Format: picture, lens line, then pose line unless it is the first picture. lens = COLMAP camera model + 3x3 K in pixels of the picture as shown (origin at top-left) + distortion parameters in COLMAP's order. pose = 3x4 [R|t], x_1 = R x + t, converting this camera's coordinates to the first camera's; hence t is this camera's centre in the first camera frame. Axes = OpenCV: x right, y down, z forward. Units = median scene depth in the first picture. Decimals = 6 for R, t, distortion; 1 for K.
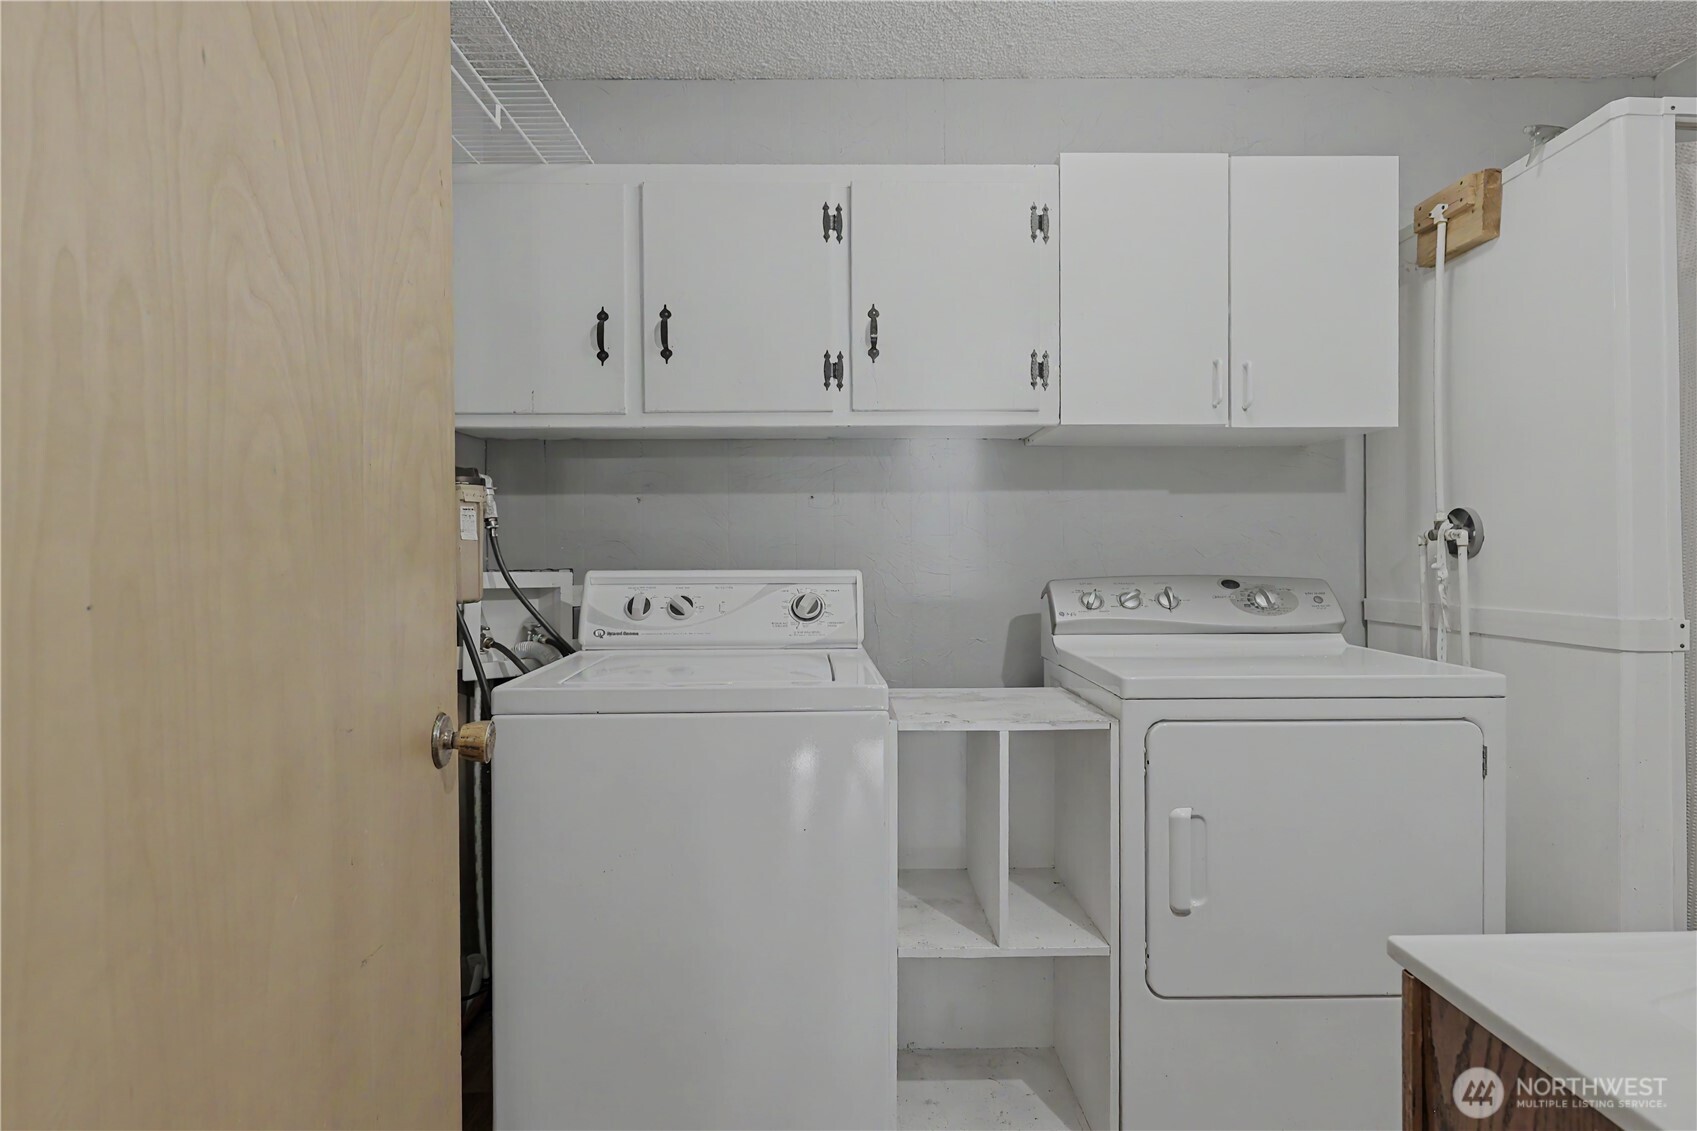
lens RADIAL K [[890.0, 0, 856.4], [0, 890.0, 558.0], [0, 0, 1]] dist [-0.001965, -0.000939]
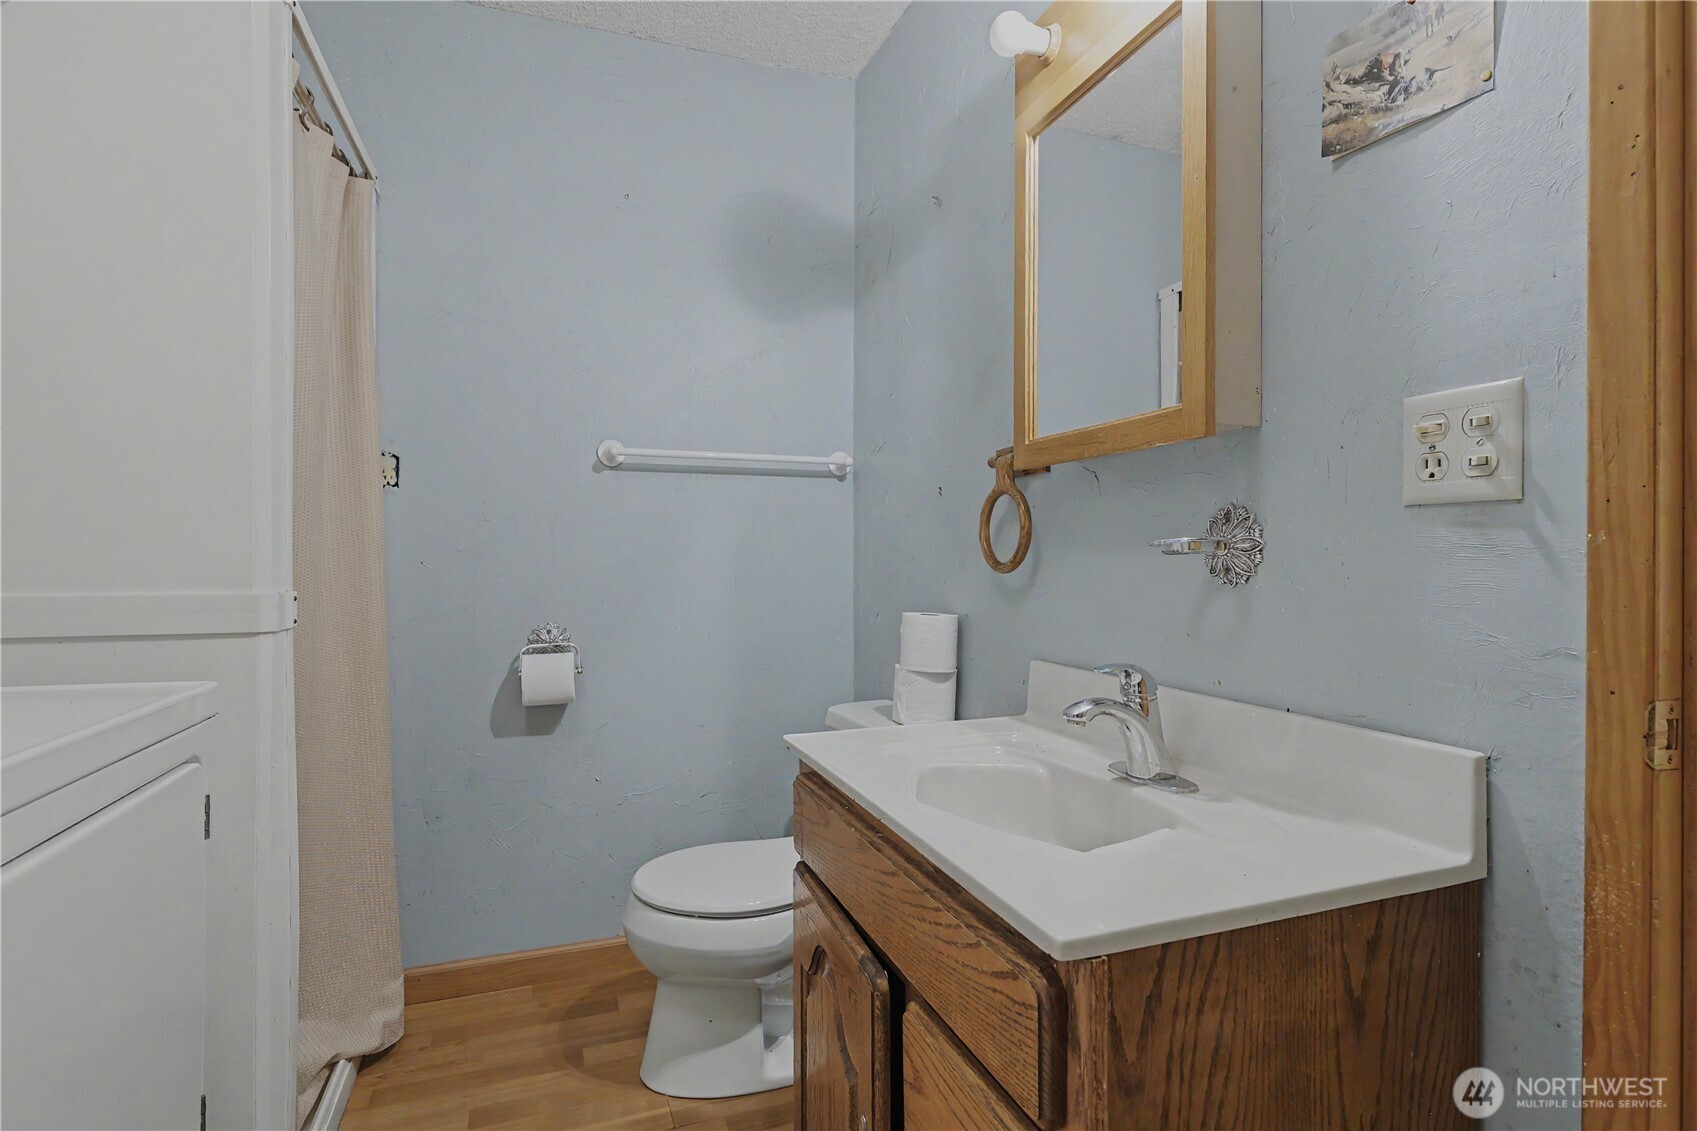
lens RADIAL K [[839.8, 0, 854.9], [0, 839.8, 547.5], [0, 0, 1]] dist [-0.001619, -0.000605]
pose [[-0.344551, 0.018247, 0.938590, -0.028684], [0.001569, 0.999821, -0.018861, 0.034219], [-0.938766, -0.005026, -0.344518, 0.613366]]
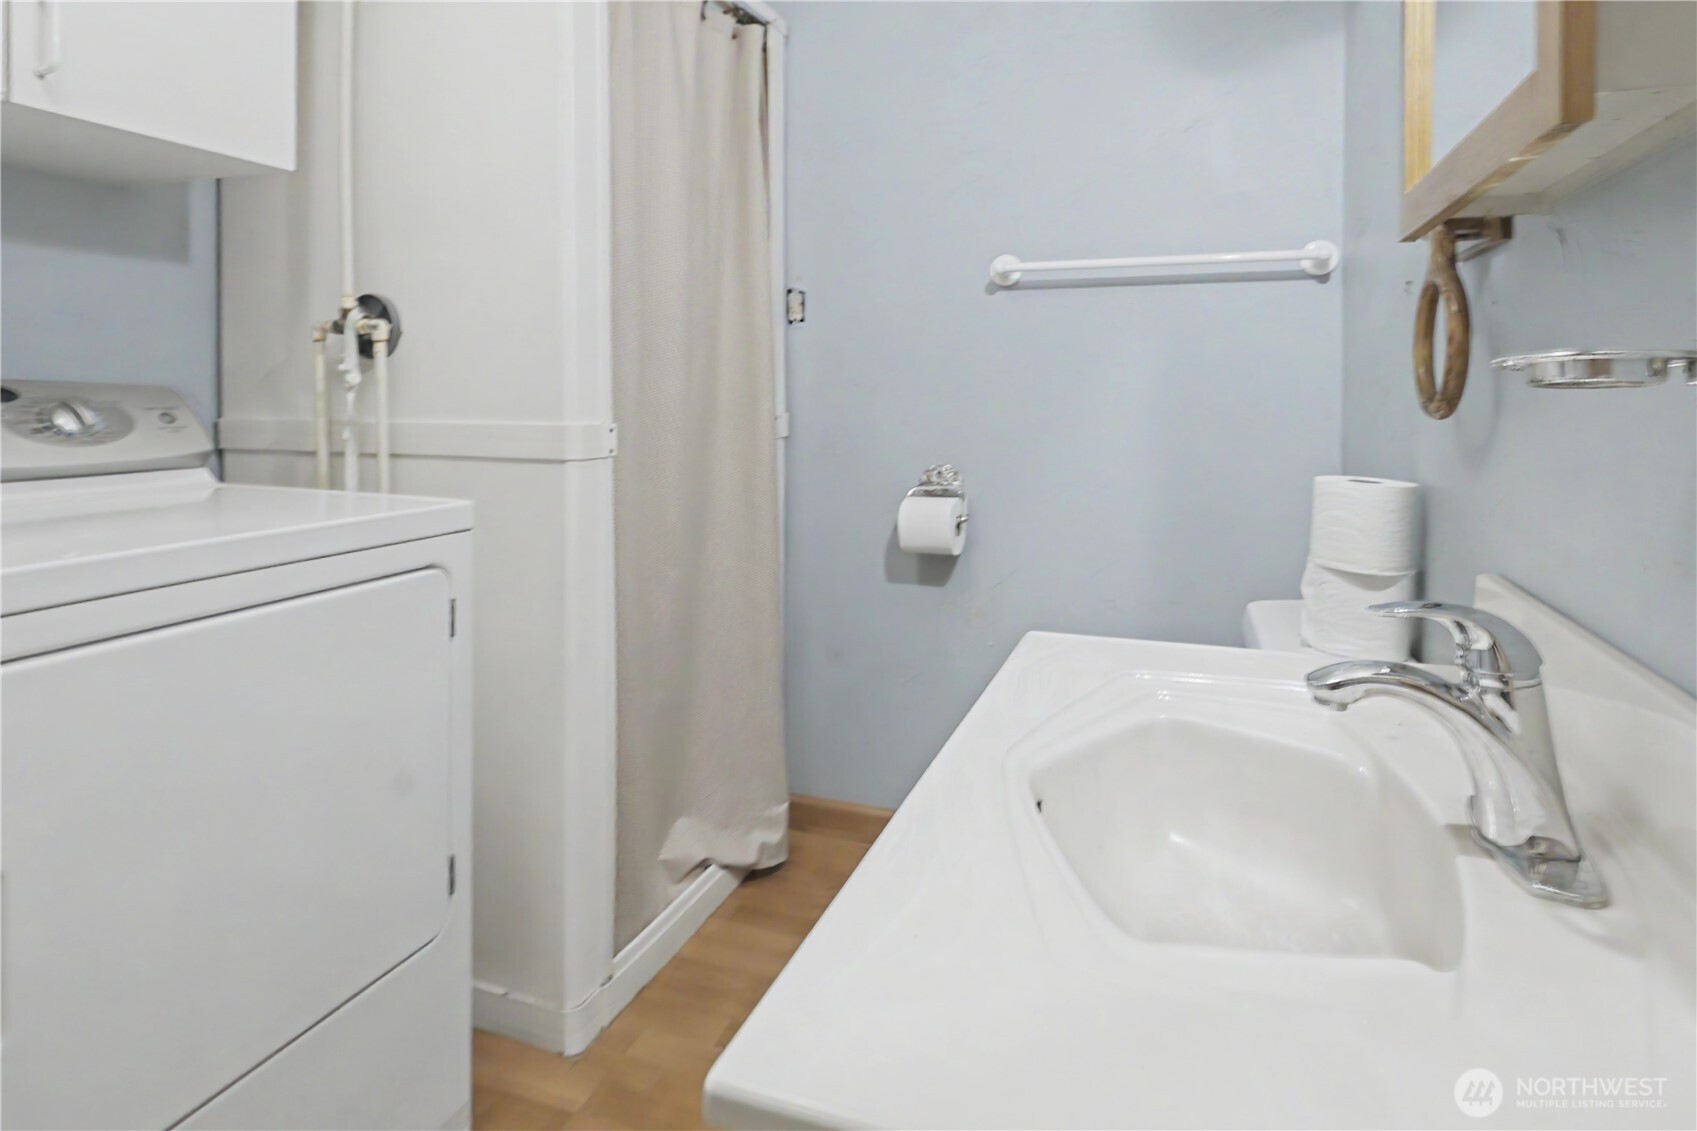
lens RADIAL K [[921.8, 0, 855.2], [0, 921.8, 401.7], [0, 0, 1]] dist [0.001003, -0.002737]
pose [[0.350677, -0.003943, 0.936488, 0.078634], [-0.003106, 0.999981, 0.005373, 0.031959], [-0.936491, -0.004793, 0.350658, 0.328245]]
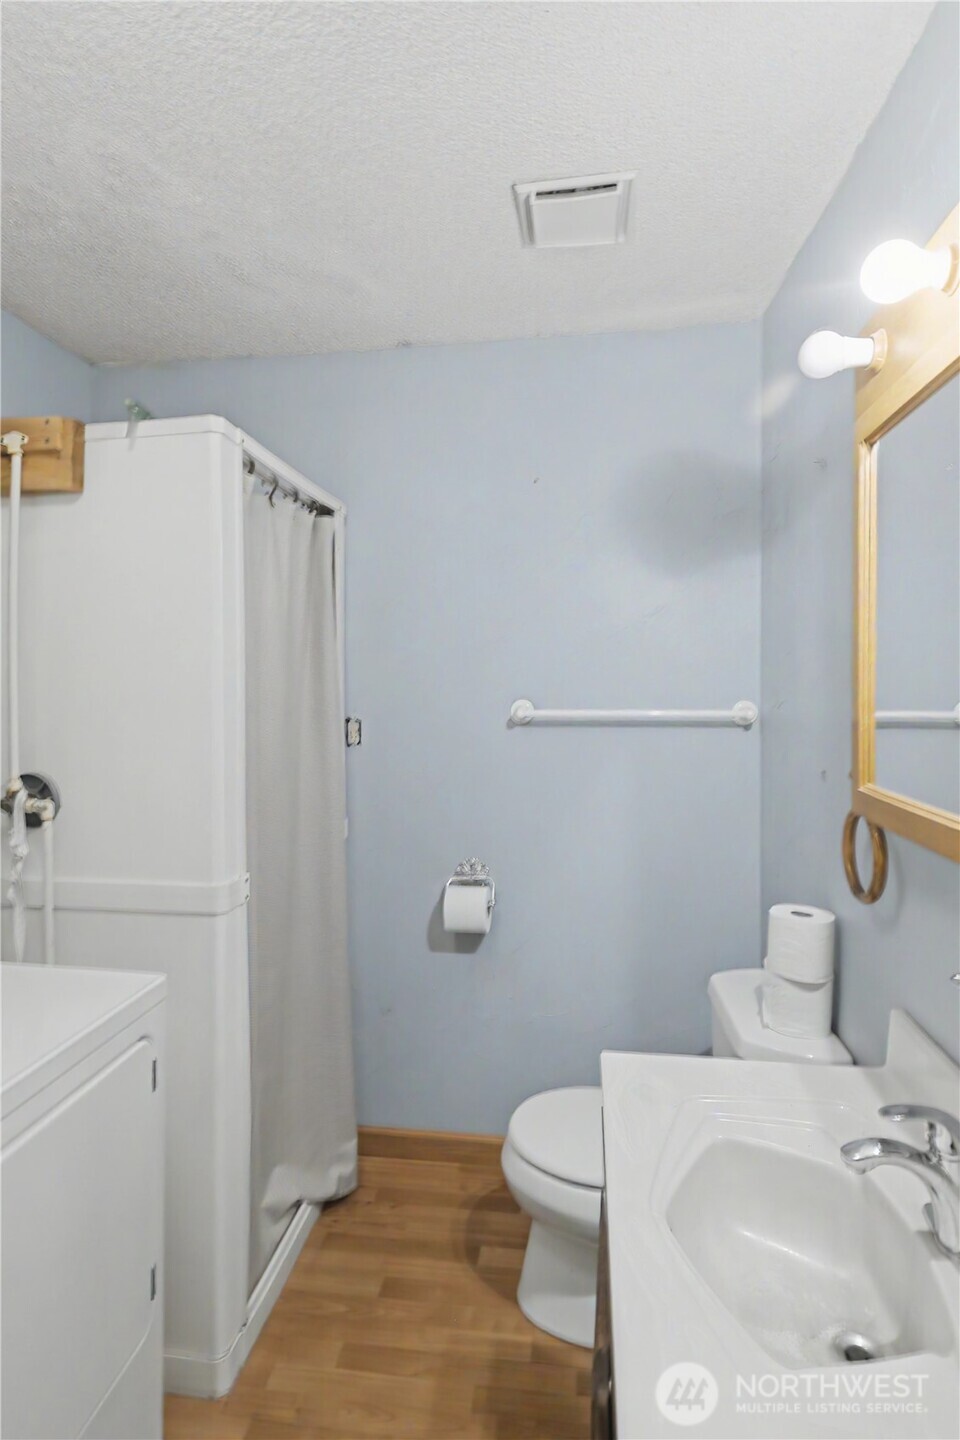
lens RADIAL K [[782.2, 0, 467.2], [0, 782.2, 686.5], [0, 0, 1]] dist [0.001003, -0.002737]
pose [[0.149105, 0.007072, 0.988796, -0.048153], [0.000884, 0.999973, -0.007285, -0.139778], [-0.988821, 0.001961, 0.149095, 0.441584]]
